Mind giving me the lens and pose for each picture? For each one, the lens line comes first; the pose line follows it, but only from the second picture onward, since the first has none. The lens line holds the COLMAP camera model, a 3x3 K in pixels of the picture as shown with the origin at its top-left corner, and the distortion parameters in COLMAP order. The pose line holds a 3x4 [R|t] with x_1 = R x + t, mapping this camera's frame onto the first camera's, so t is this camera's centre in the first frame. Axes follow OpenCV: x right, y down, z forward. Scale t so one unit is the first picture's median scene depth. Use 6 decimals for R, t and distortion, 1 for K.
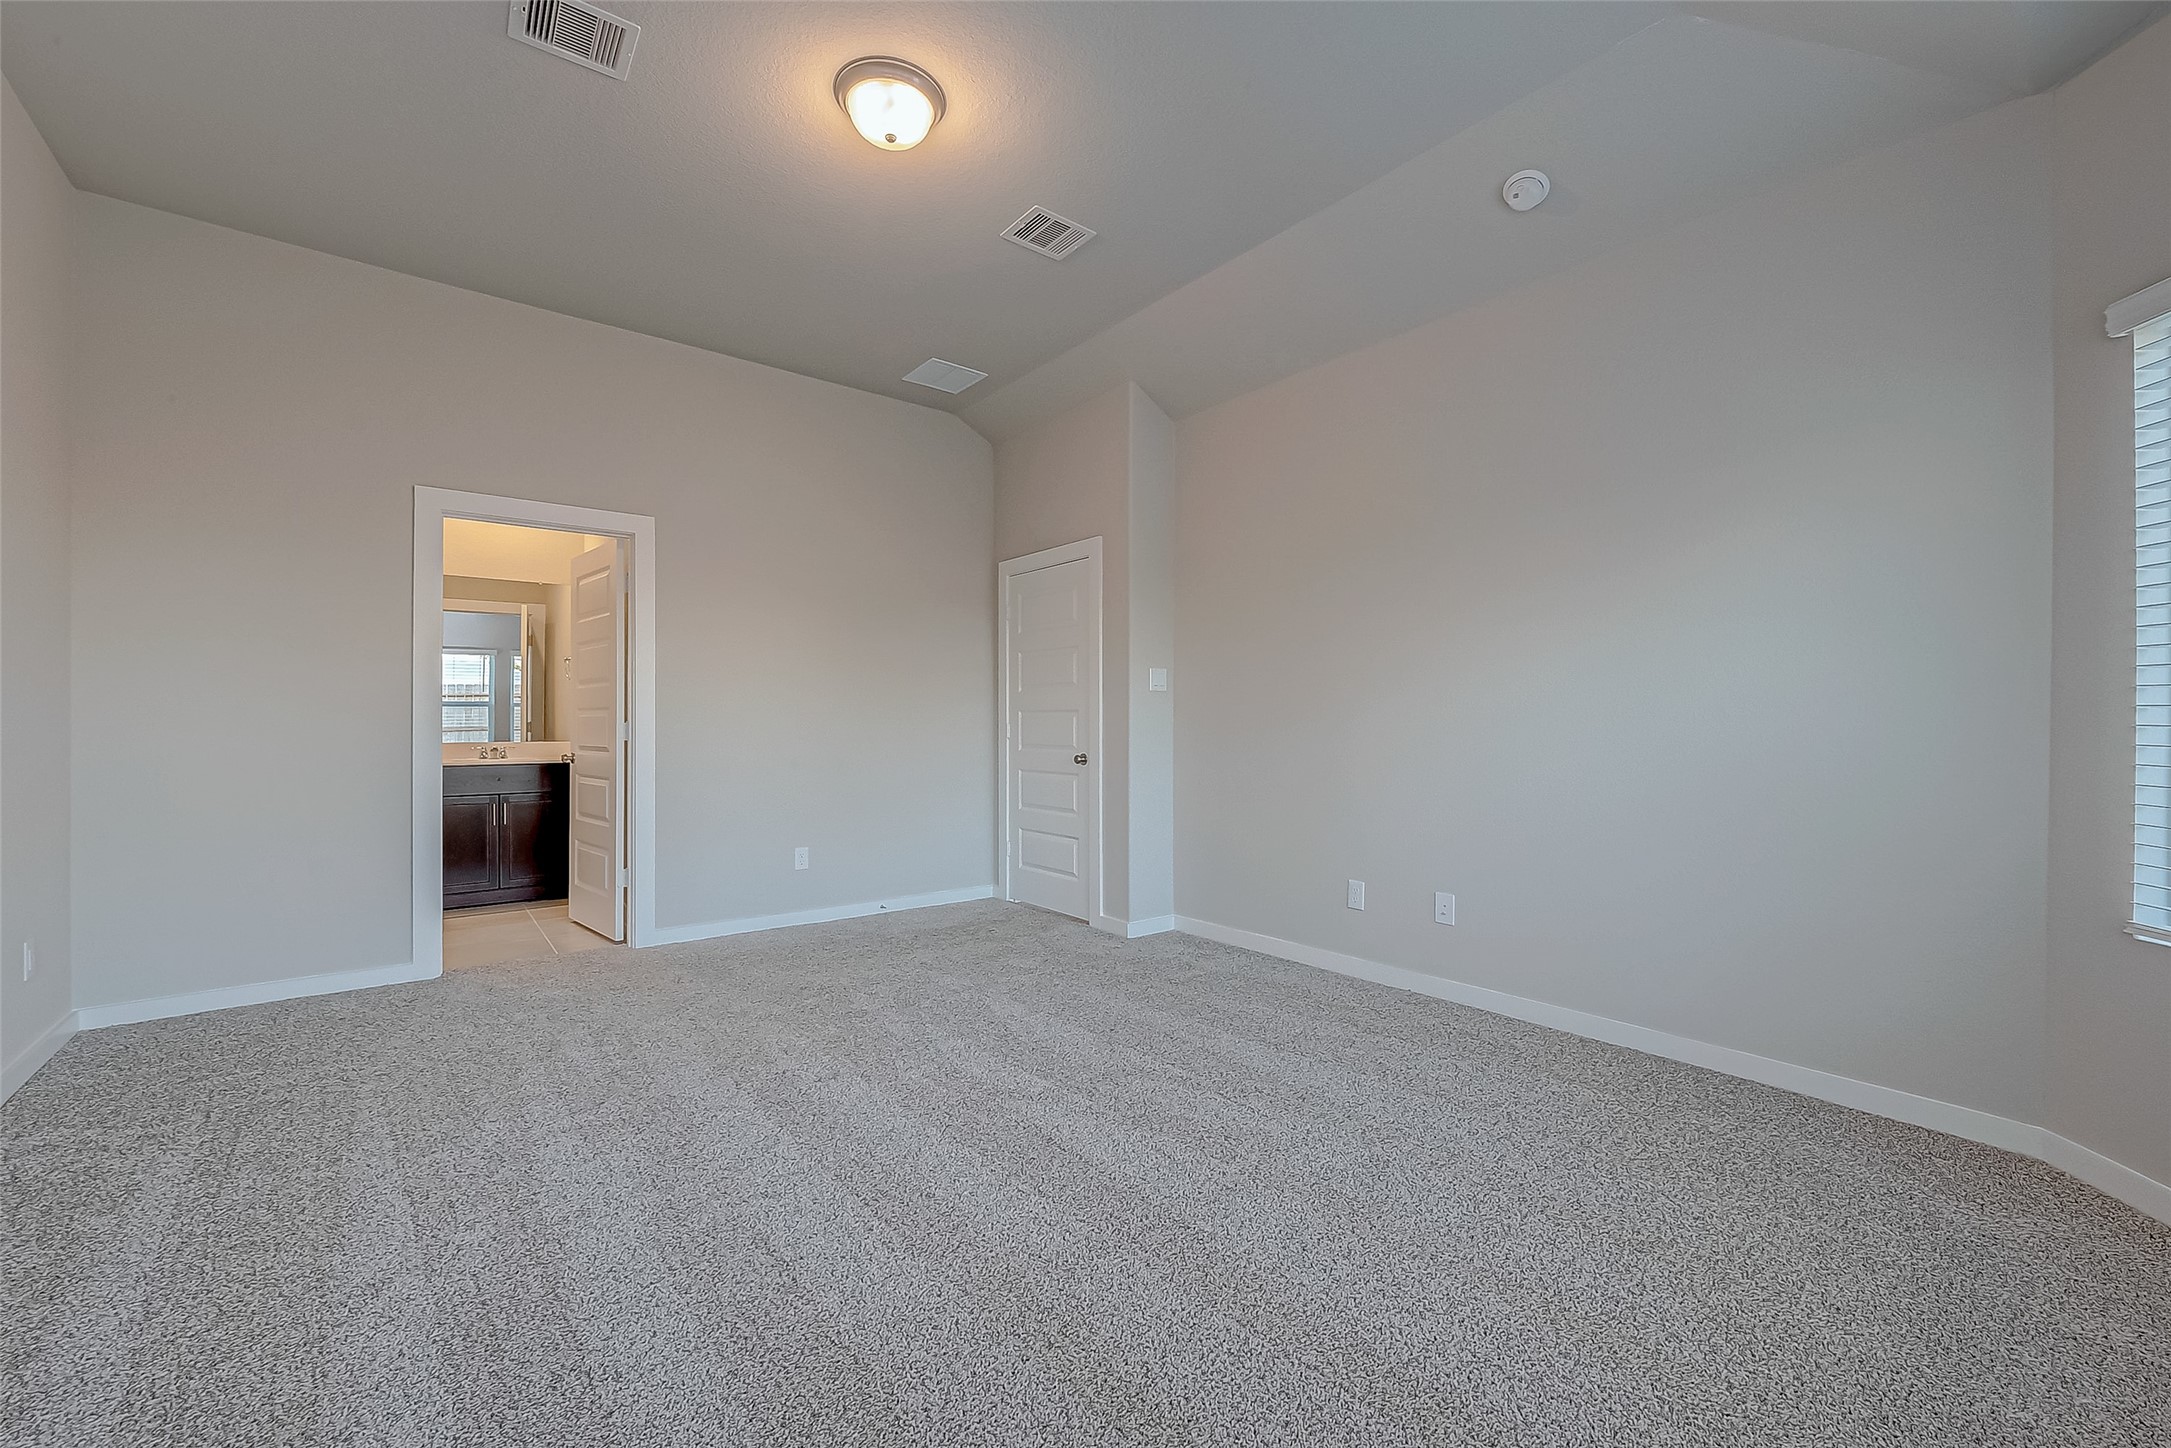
lens RADIAL K [[870.6, 0, 1094.8], [0, 870.6, 728.2], [0, 0, 1]] dist [-0.001622, 0.000228]
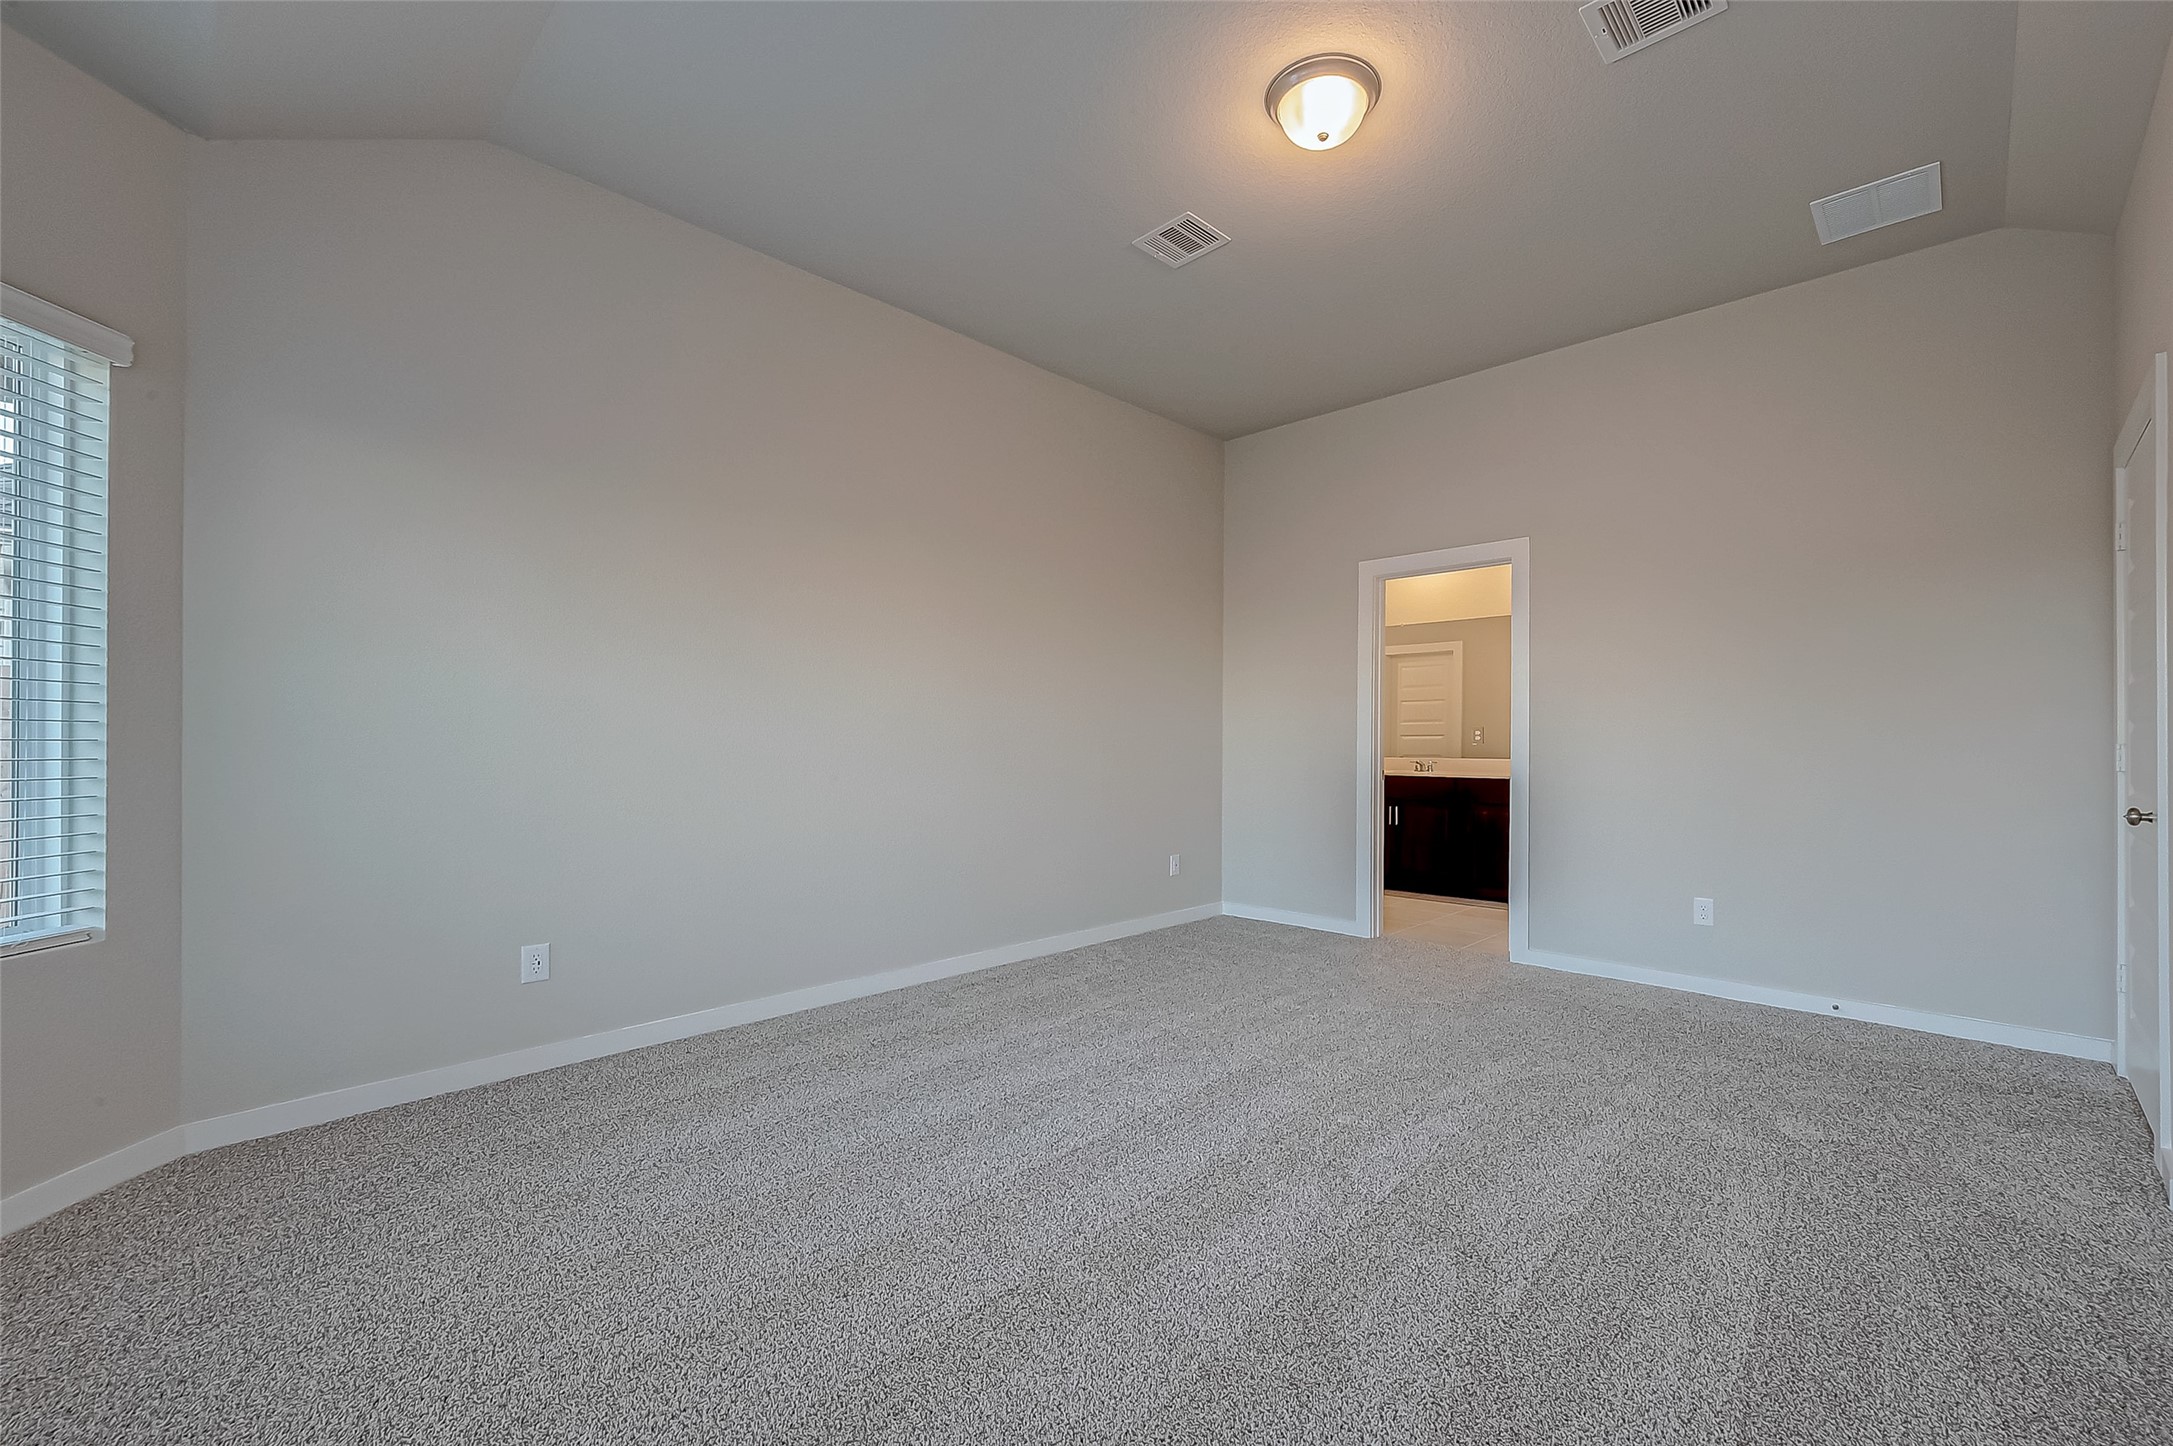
lens RADIAL K [[831.1, 0, 1085.0], [0, 831.1, 734.7], [0, 0, 1]] dist [0.010675, -0.000171]
pose [[0.162856, -0.008513, -0.986613, 0.410382], [-0.010529, 0.999891, -0.010365, 0.001475], [0.986594, 0.012076, 0.162749, 0.383731]]
